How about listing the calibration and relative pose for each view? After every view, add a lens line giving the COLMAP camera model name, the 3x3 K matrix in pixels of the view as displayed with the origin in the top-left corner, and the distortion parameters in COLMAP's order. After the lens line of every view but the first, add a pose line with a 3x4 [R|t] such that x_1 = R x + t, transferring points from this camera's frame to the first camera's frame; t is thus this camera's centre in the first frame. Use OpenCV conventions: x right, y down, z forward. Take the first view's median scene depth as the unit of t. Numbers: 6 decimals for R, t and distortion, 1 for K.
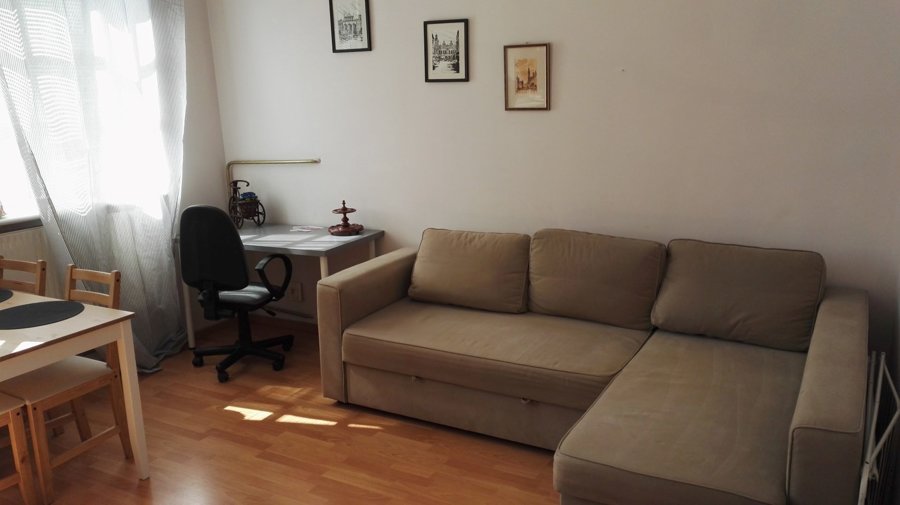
lens RADIAL K [[727.3, 0, 458.6], [0, 727.3, 267.1], [0, 0, 1]] dist [0.038902, 0.003764]
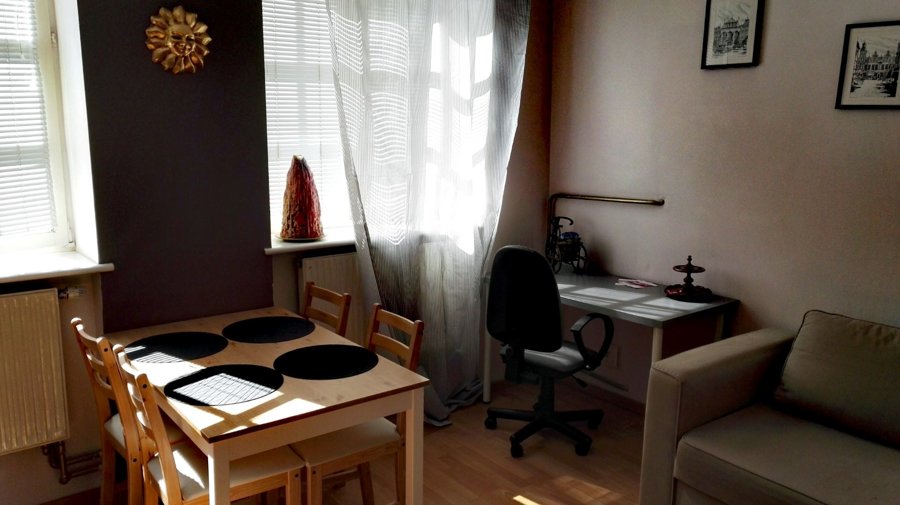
lens RADIAL K [[727.3, 0, 448.7], [0, 727.3, 253.7], [0, 0, 1]] dist [0.038902, 0.003764]
pose [[0.910799, 0.110577, -0.397765, -0.088747], [-0.128829, 0.991478, -0.019366, -0.048525], [0.392234, 0.068883, 0.917283, 0.194259]]
